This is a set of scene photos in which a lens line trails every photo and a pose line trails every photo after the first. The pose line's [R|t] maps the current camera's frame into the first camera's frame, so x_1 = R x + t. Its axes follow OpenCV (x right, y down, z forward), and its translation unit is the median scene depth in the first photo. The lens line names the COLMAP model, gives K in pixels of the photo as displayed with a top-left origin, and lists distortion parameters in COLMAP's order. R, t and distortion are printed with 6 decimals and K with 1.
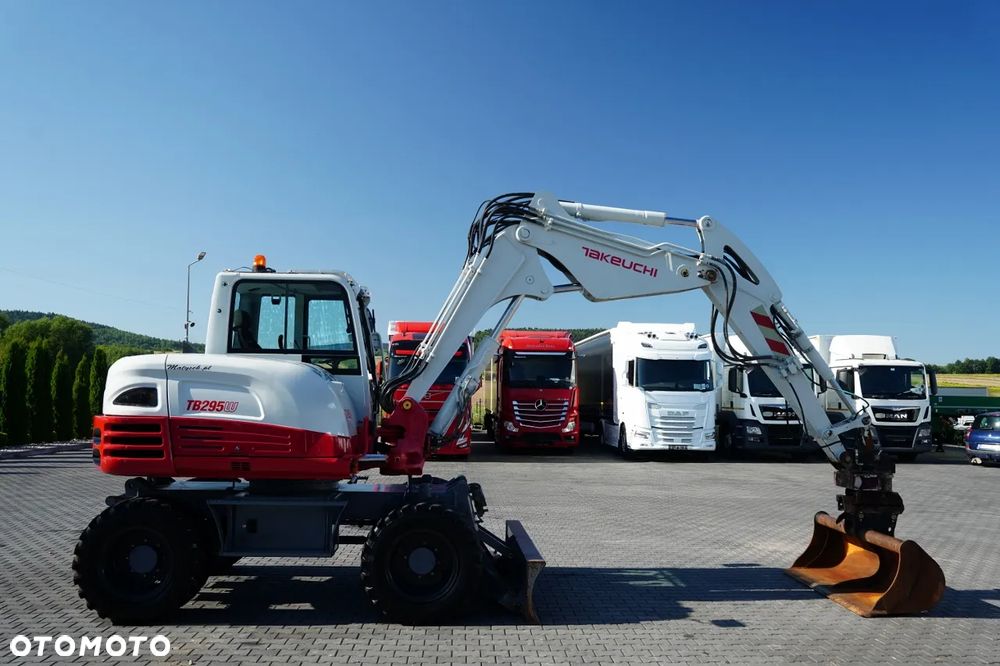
lens RADIAL K [[869.1, 0, 506.1], [0, 869.1, 334.7], [0, 0, 1]] dist [-0.008304, 0.014154]
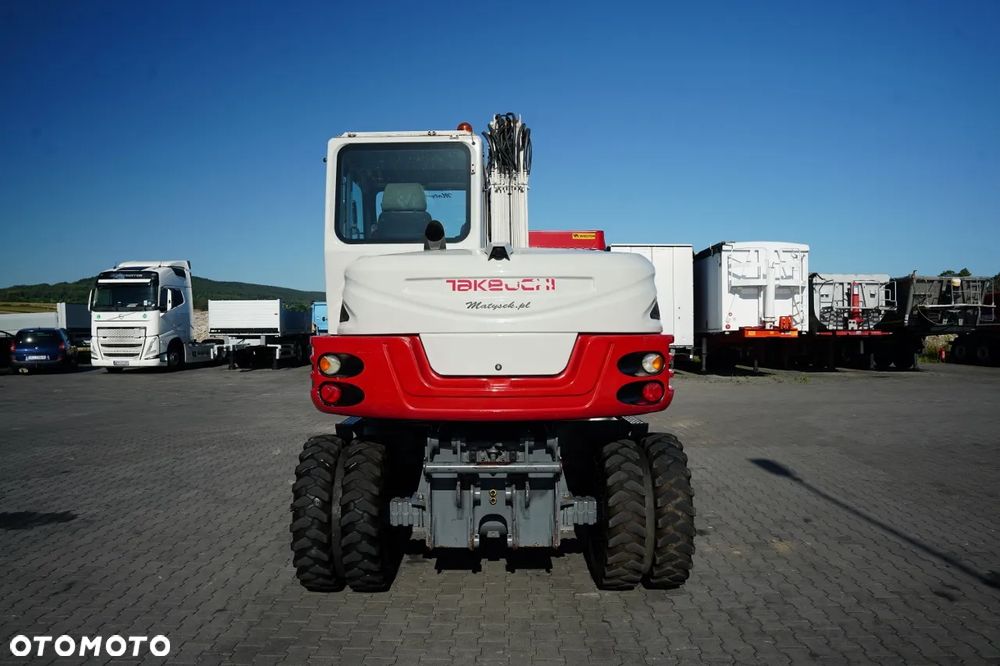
lens RADIAL K [[697.0, 0, 496.9], [0, 697.0, 346.4], [0, 0, 1]] dist [-0.147183, 0.121169]
pose [[0.084654, -0.047308, 0.995287, -0.867339], [-0.067420, 0.996311, 0.053091, 0.067670], [-0.994127, -0.071596, 0.081152, 0.891565]]
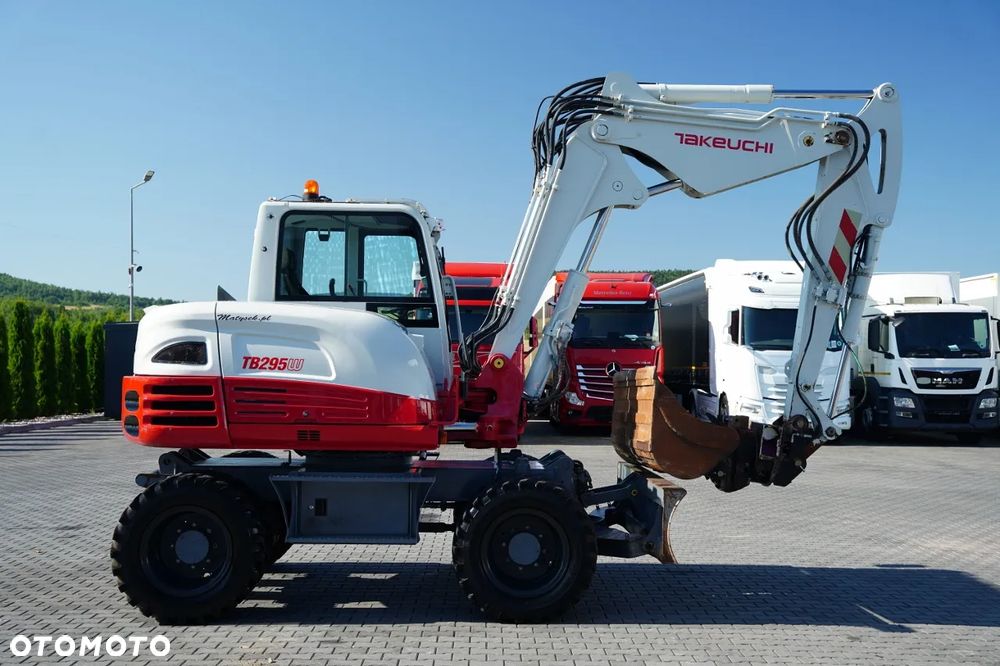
lens RADIAL K [[1182.1, 0, 500.0], [0, 1182.1, 333.0], [0, 0, 1]] dist [0.117314, 0.005134]
pose [[0.999260, -0.007226, -0.037778, -0.062792], [0.008933, 0.998938, 0.045203, 0.002474], [0.037411, -0.045507, 0.998263, -0.108660]]
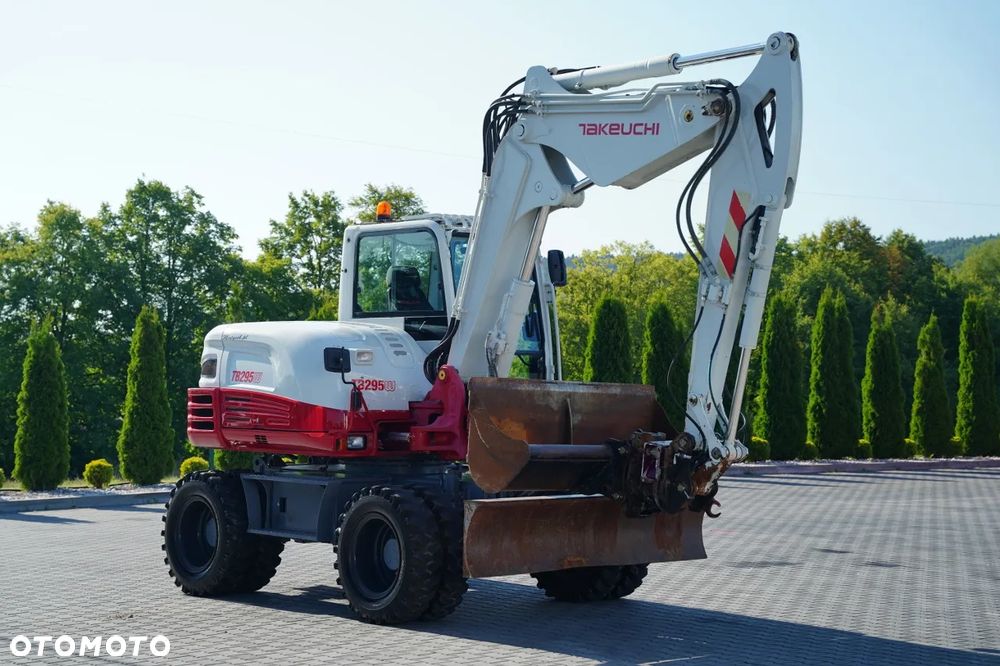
lens RADIAL K [[1764.5, 0, 511.8], [0, 1764.5, 336.3], [0, 0, 1]] dist [0.315294, 0.085633]
pose [[0.627831, -0.030265, -0.777761, 1.131241], [0.062367, 0.997987, 0.011509, 0.027021], [0.775847, -0.055732, 0.628455, -0.004732]]
